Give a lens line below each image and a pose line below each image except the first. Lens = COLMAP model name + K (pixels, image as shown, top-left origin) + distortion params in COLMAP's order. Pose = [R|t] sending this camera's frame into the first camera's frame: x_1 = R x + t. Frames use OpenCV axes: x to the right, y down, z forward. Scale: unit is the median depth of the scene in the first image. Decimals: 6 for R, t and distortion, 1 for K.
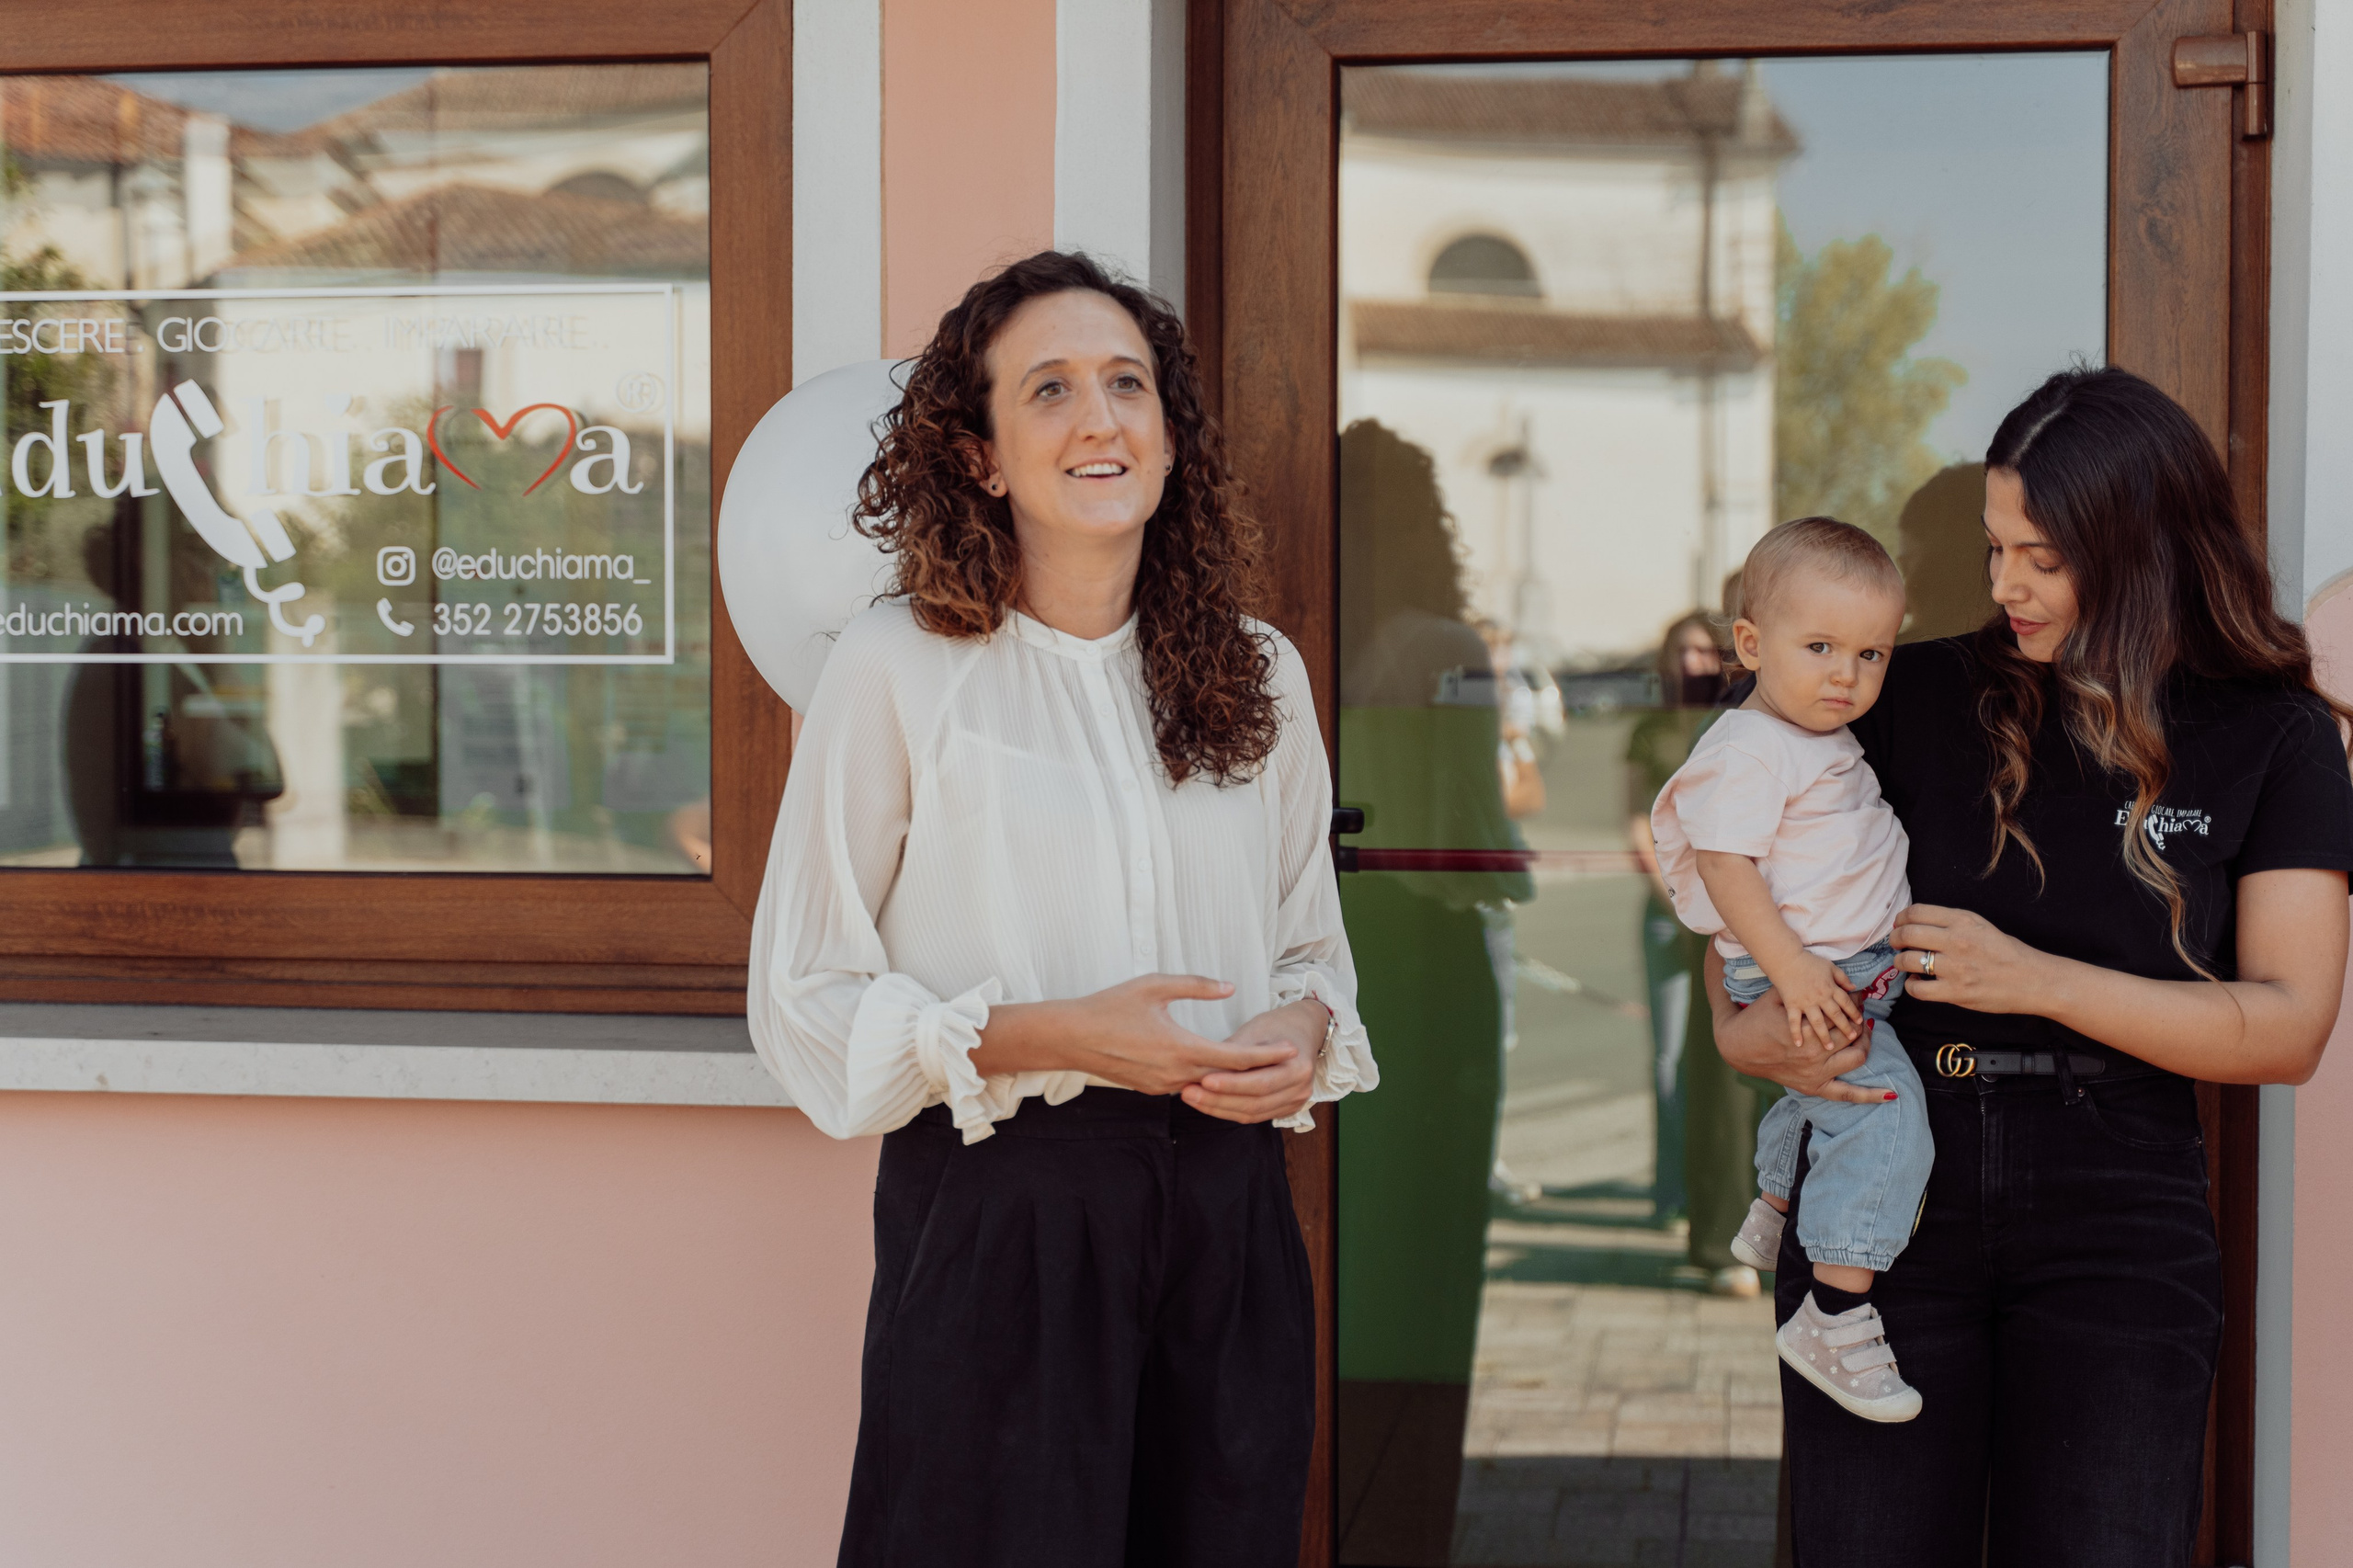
lens RADIAL K [[3953.2, 0, 1176.5], [0, 3953.2, 784.0], [0, 0, 1]] dist [0.006004, -0.107194]
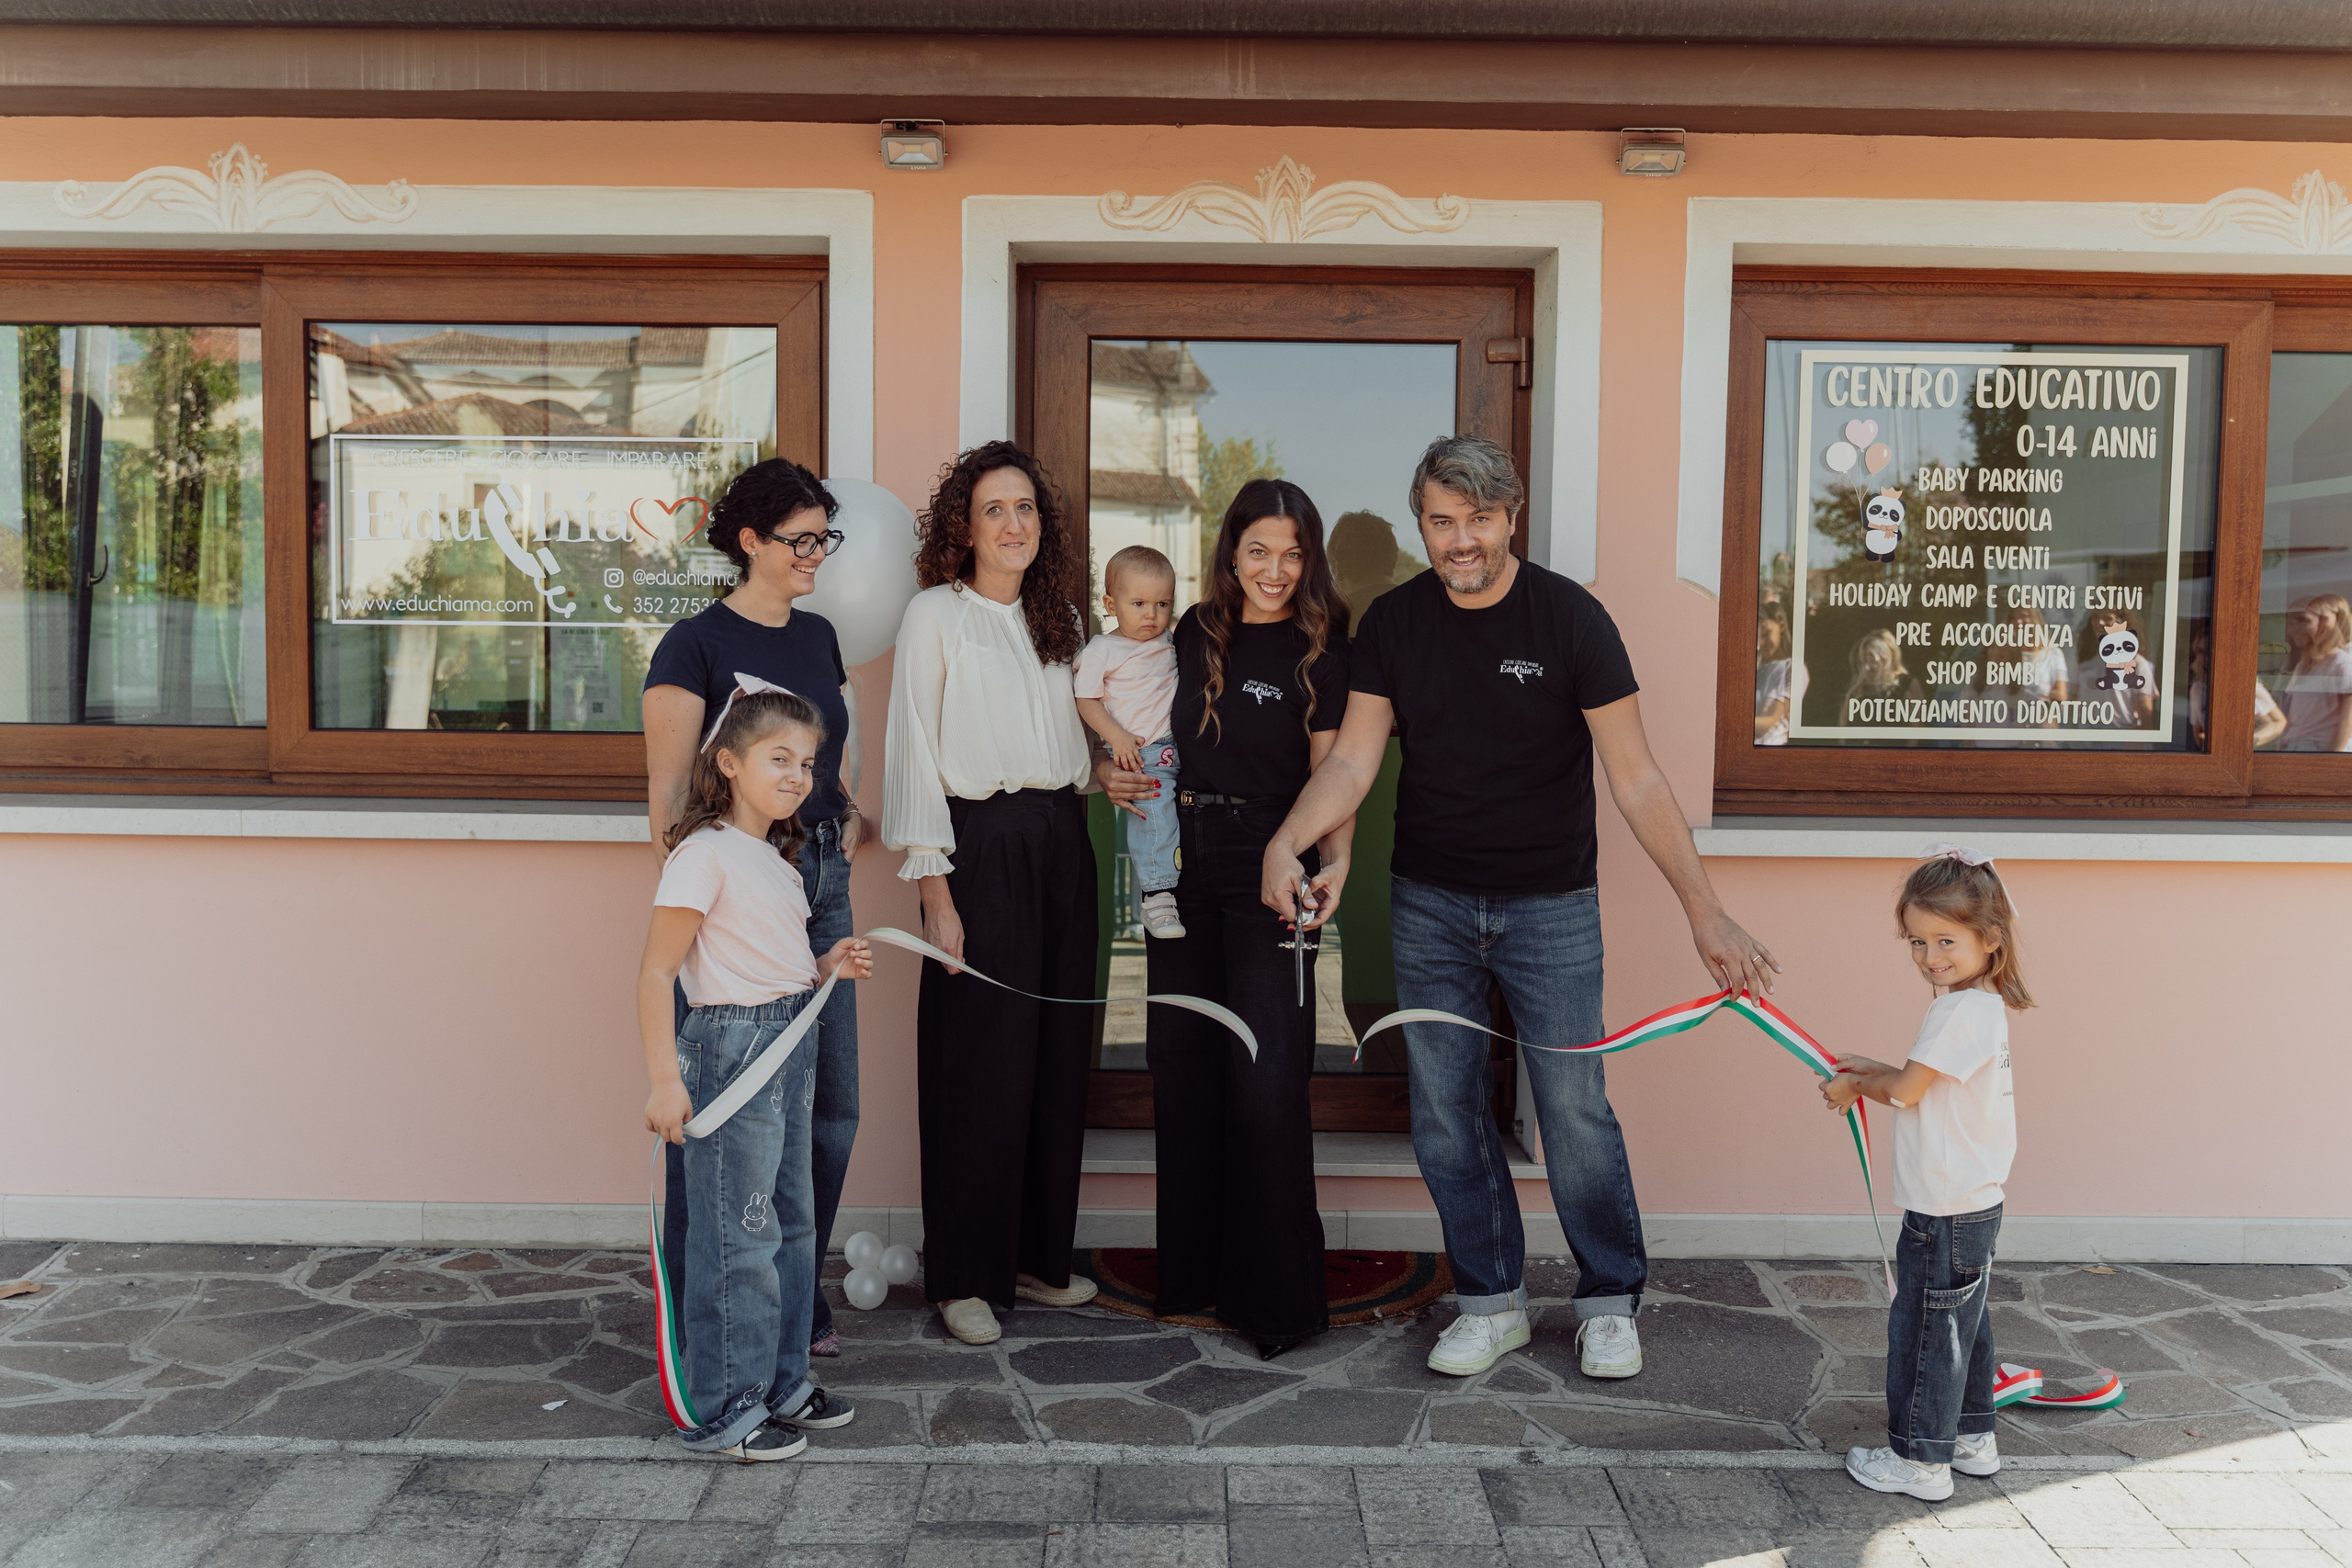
lens RADIAL K [[2132.3, 0, 1171.6], [0, 2132.3, 795.4], [0, 0, 1]] dist [-0.014203, 0.001316]
pose [[0.989596, 0.000895, 0.143874, -0.073976], [-0.005376, 0.999512, 0.030761, 0.019804], [-0.143776, -0.031215, 0.989118, -0.103880]]
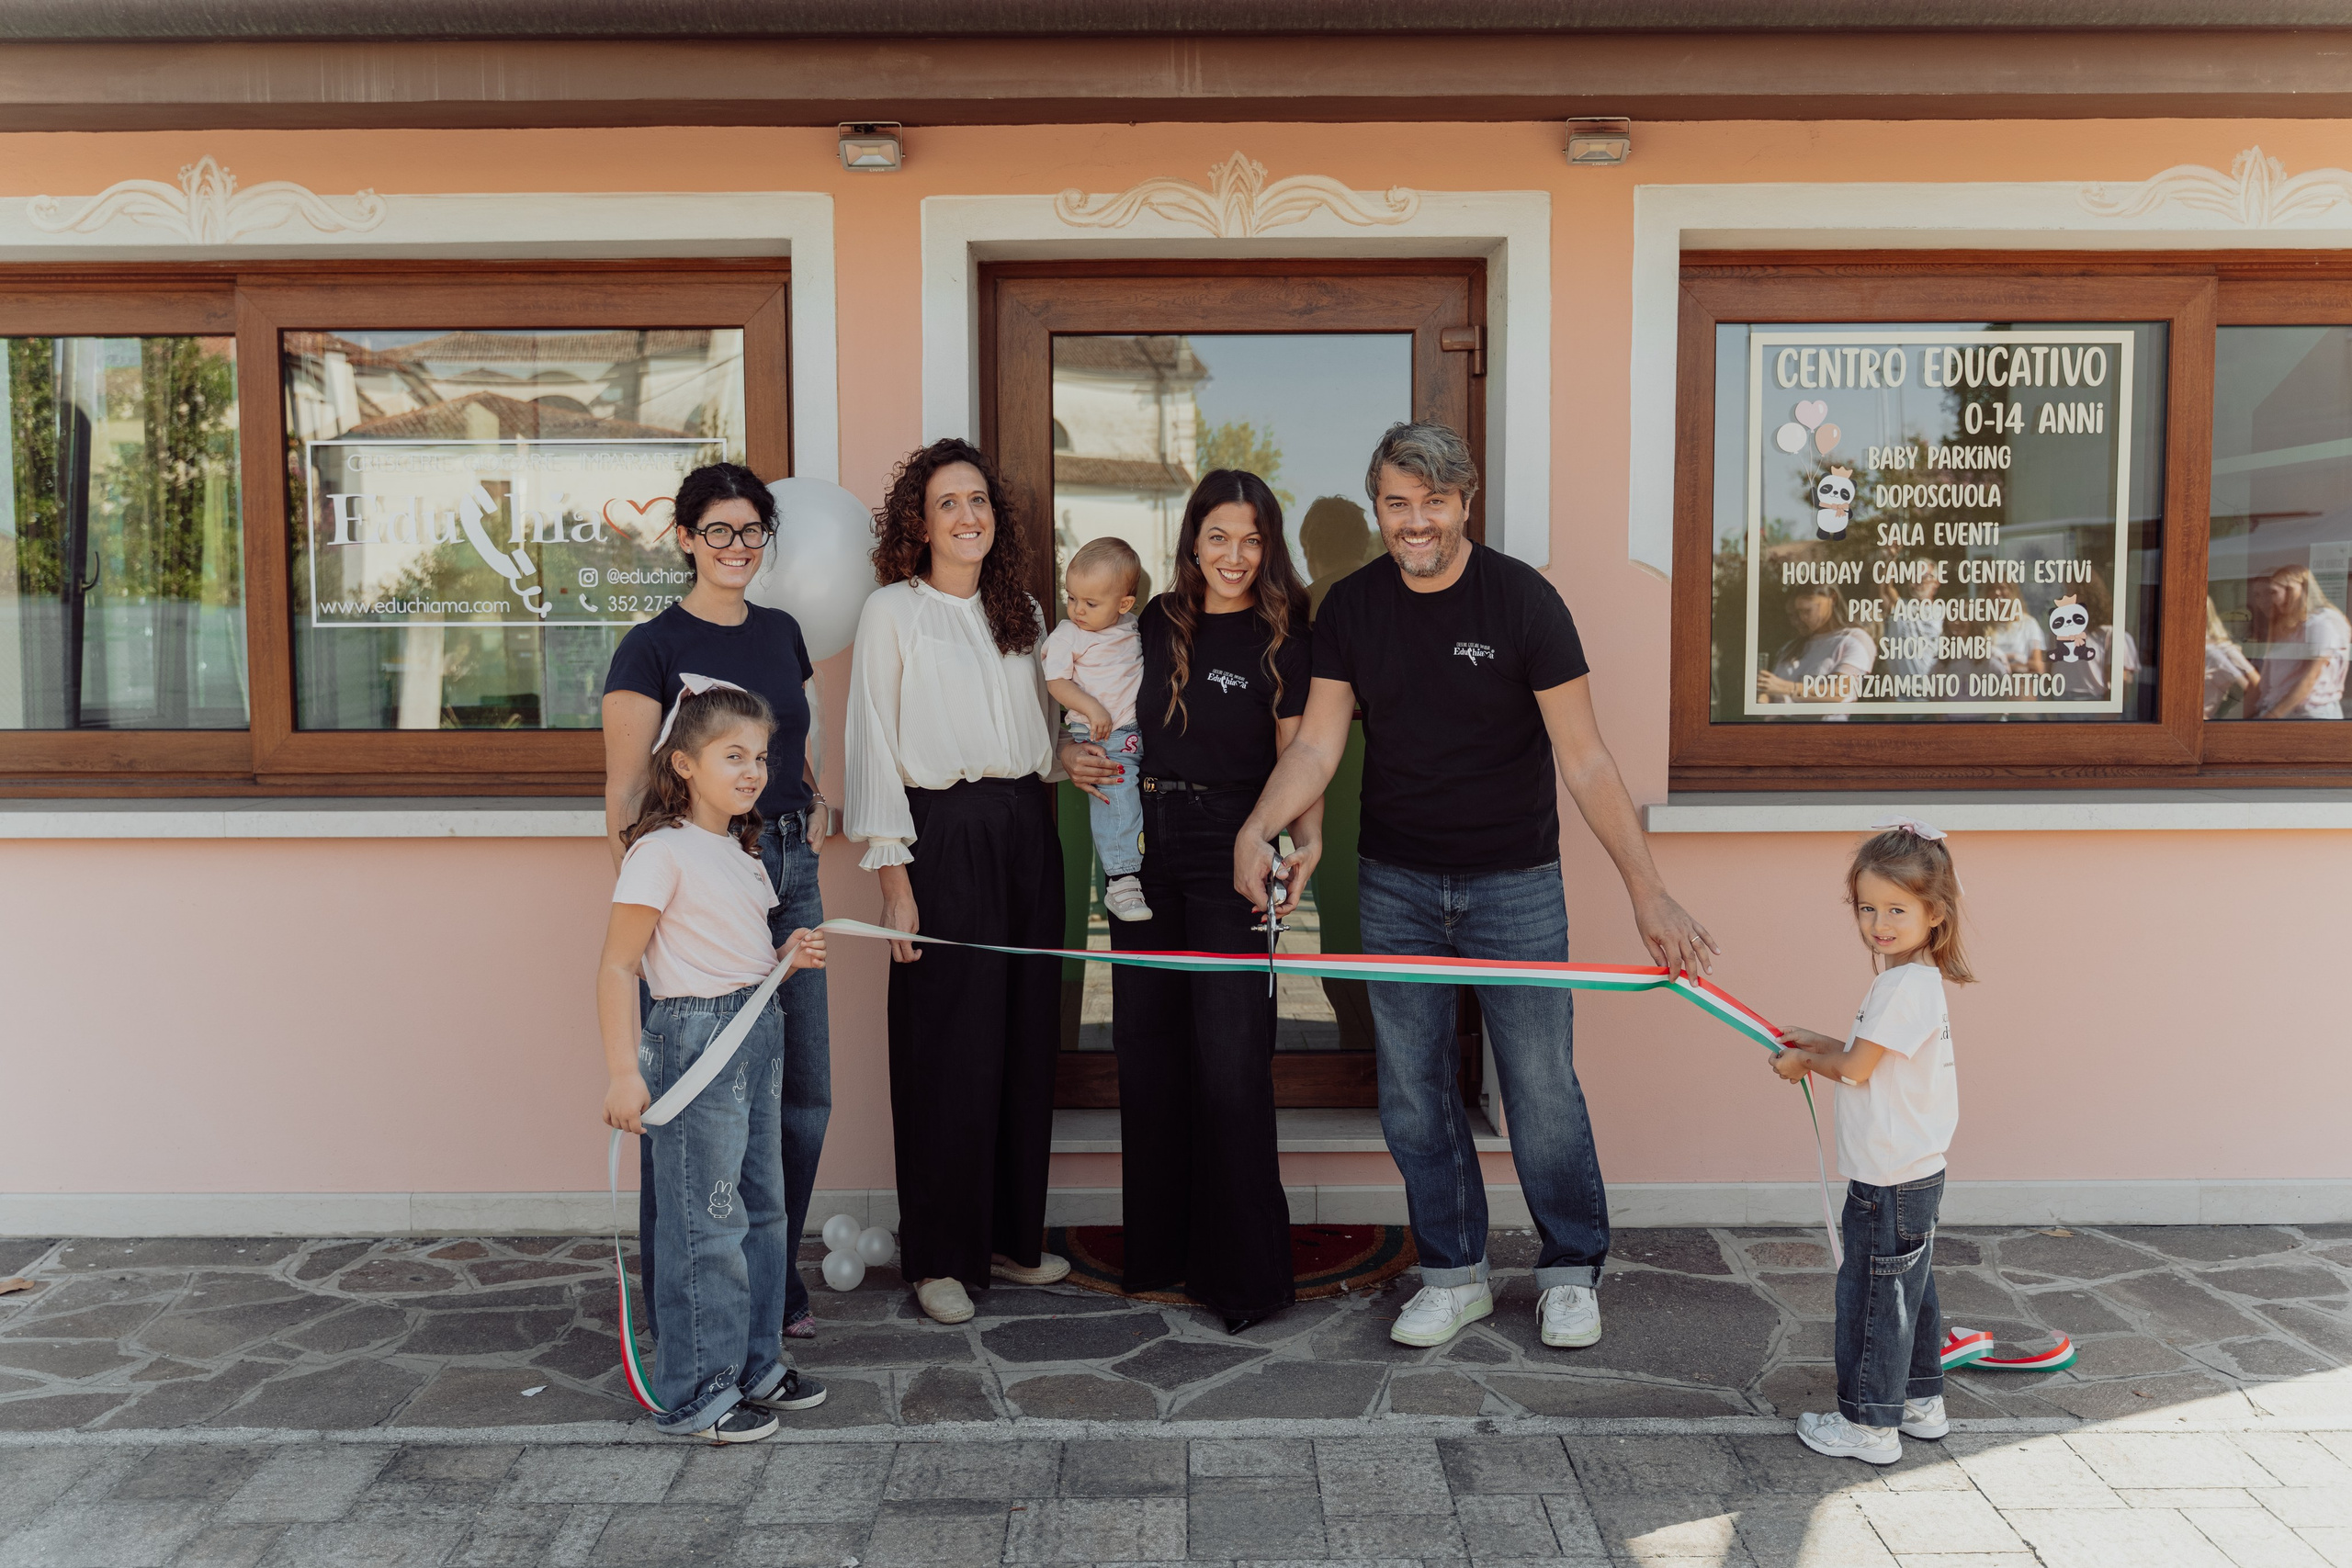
lens RADIAL K [[2092.1, 0, 1176.0], [0, 2092.1, 784.0], [0, 0, 1]] dist [0.002480, -0.010114]
pose [[0.989771, -0.016489, 0.141707, -0.053094], [0.011617, 0.999315, 0.035144, 0.016534], [-0.142190, -0.033138, 0.989285, -0.108134]]
